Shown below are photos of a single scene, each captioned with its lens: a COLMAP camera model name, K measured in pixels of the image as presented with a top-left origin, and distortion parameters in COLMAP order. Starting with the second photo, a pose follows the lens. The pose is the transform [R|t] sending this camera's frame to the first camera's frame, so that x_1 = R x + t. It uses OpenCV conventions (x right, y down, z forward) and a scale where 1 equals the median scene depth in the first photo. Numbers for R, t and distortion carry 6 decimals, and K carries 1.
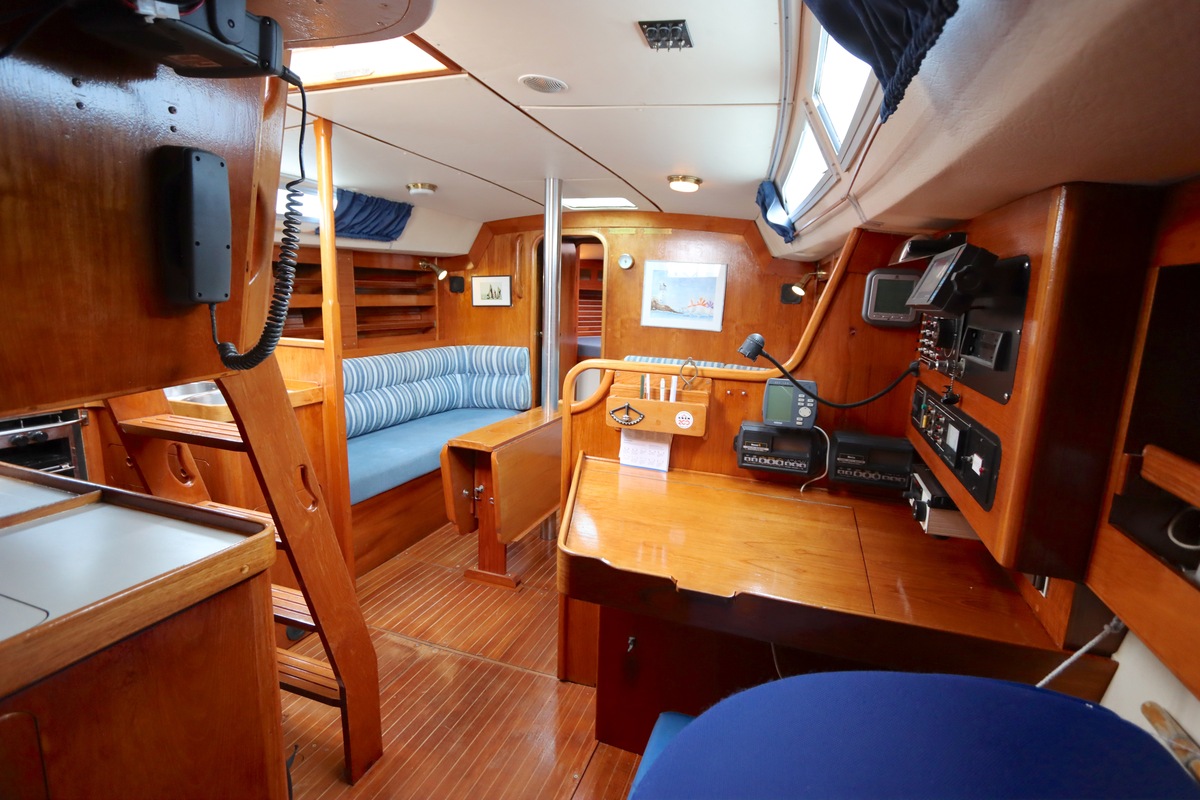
lens RADIAL K [[565.2, 0, 603.0], [0, 565.2, 397.8], [0, 0, 1]] dist [-0.019638, 0.001397]
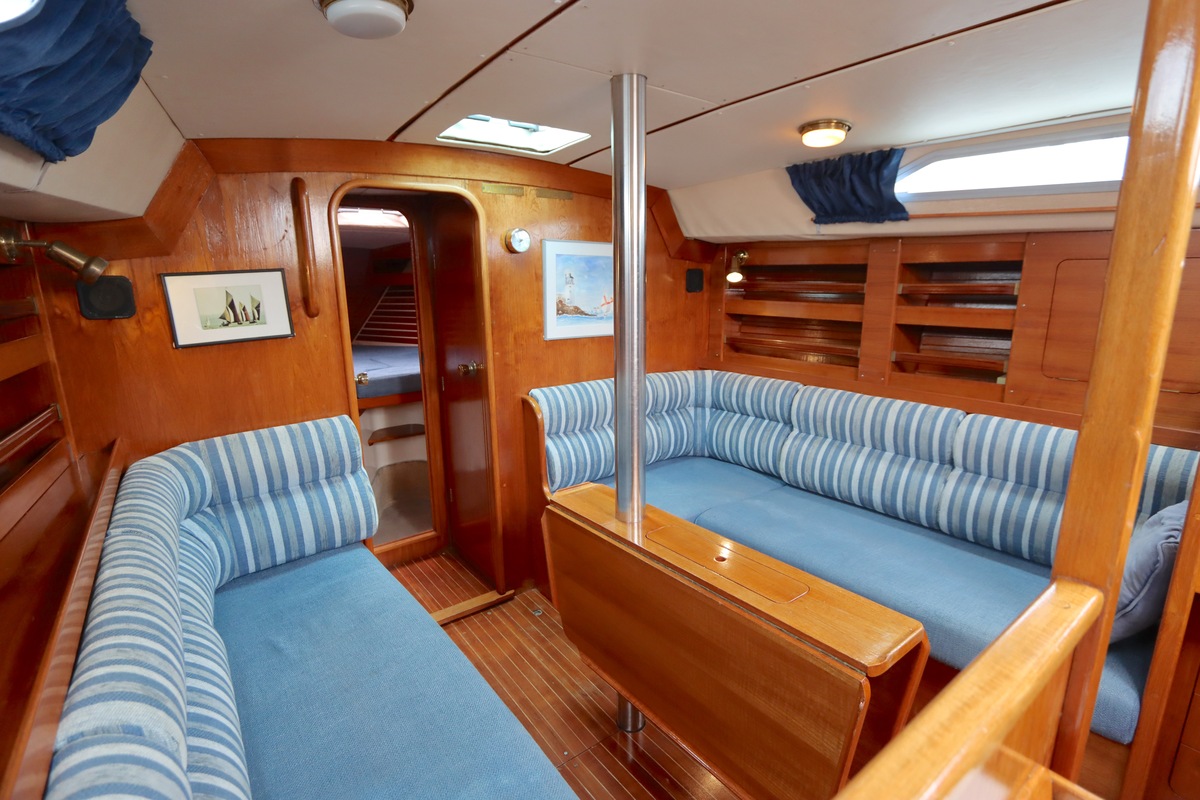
lens RADIAL K [[567.3, 0, 600.7], [0, 567.3, 398.8], [0, 0, 1]] dist [-0.021225, 0.002738]
pose [[0.548230, -0.216412, 0.807843, -0.443682], [0.180683, 0.973777, 0.138247, -0.142040], [-0.816577, 0.070172, 0.572956, 0.583811]]
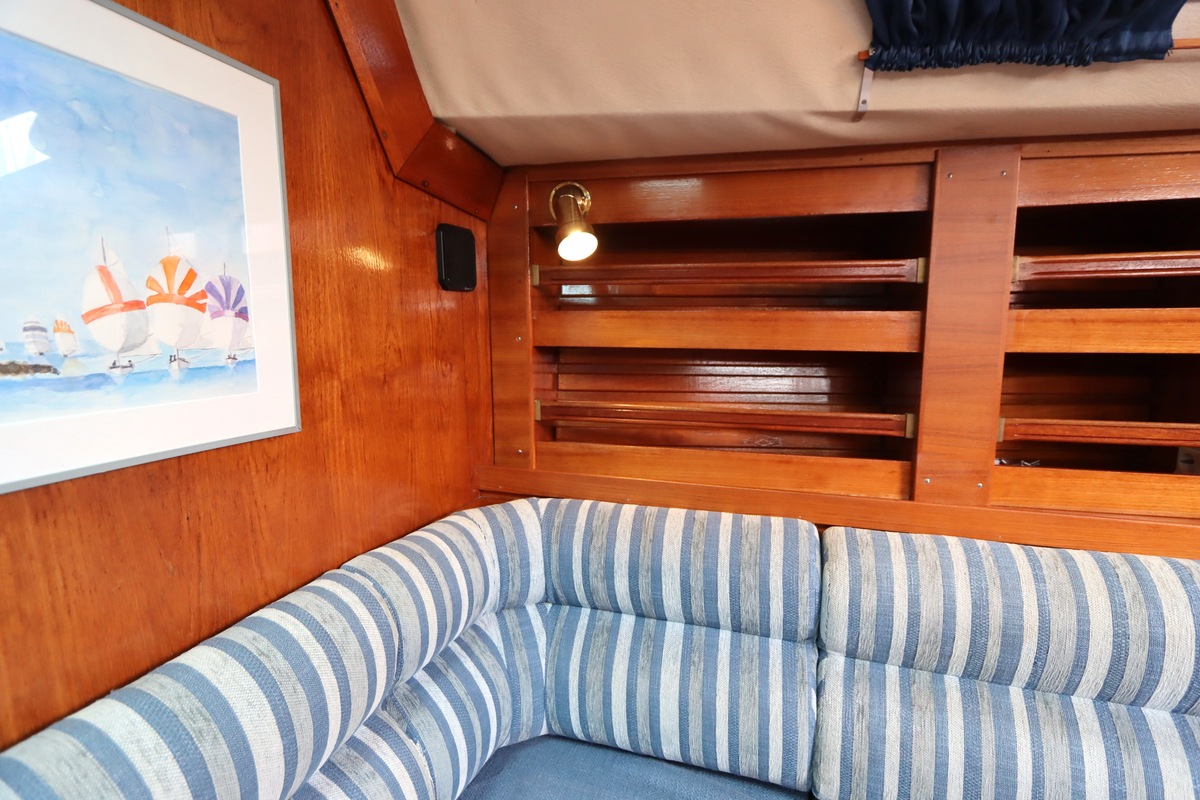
lens RADIAL K [[567.3, 0, 600.7], [0, 567.3, 398.8], [0, 0, 1]] dist [-0.021225, 0.002738]
pose [[-0.022369, -0.180183, 0.983379, 0.011575], [0.187522, 0.965411, 0.181156, -0.139403], [-0.982006, 0.188457, 0.012193, 0.858698]]
